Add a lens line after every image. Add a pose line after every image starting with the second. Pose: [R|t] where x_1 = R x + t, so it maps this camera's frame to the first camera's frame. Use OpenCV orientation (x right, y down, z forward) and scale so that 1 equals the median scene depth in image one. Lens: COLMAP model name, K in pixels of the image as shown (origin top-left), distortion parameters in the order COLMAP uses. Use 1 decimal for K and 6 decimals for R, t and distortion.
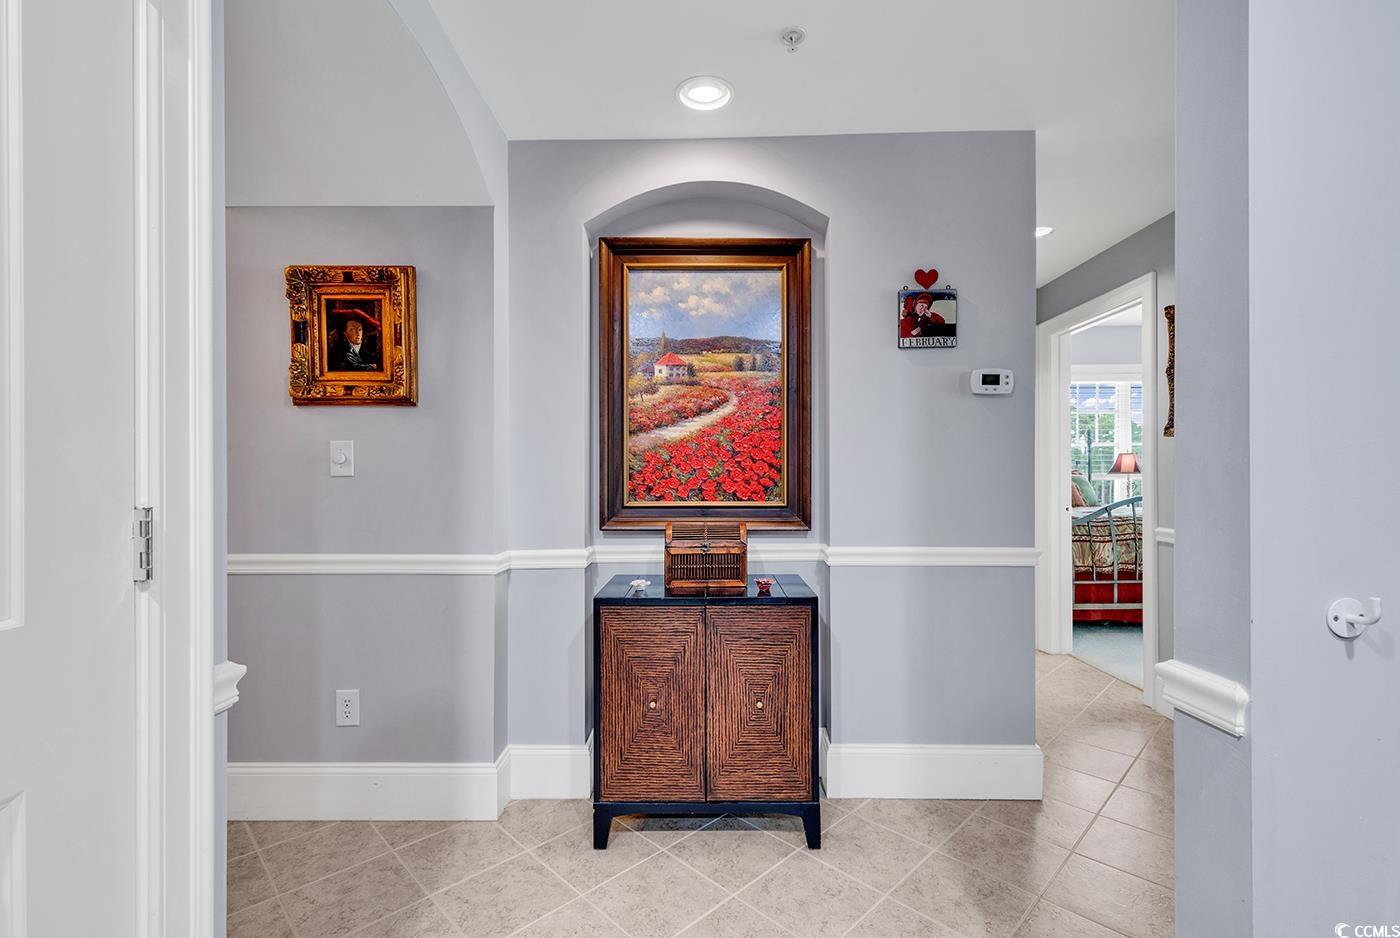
lens RADIAL K [[634.2, 0, 700.6], [0, 634.2, 477.9], [0, 0, 1]] dist [0.005011, 0.000427]
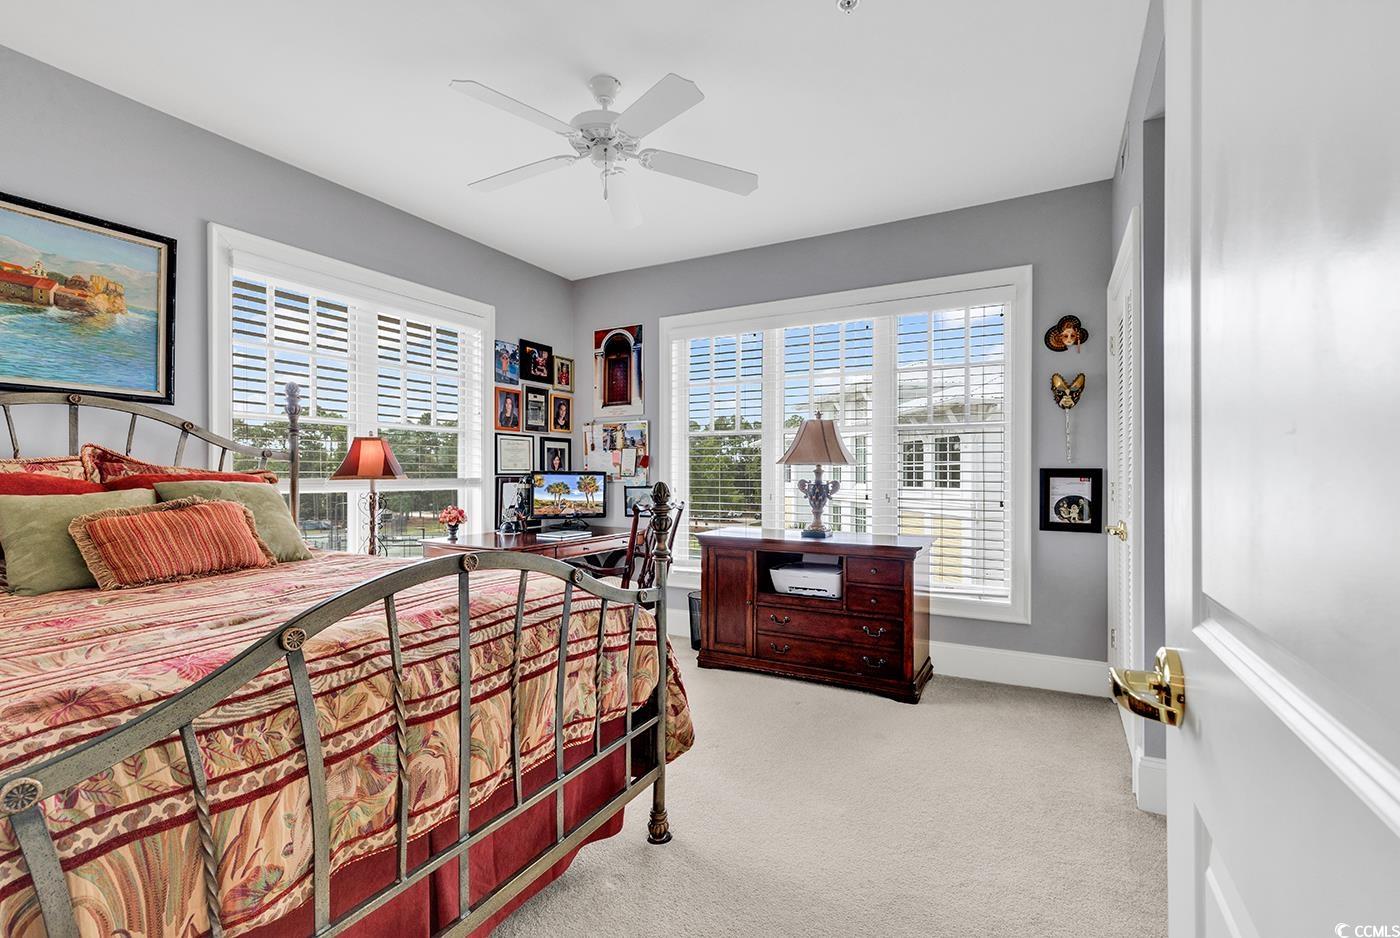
lens RADIAL K [[634.2, 0, 702.7], [0, 634.2, 476.9], [0, 0, 1]] dist [0.005011, 0.000427]
pose [[0.479152, -0.001442, 0.877731, 0.316700], [0.006161, 0.999980, -0.001721, -0.004509], [-0.877710, 0.006232, 0.479151, 0.469913]]
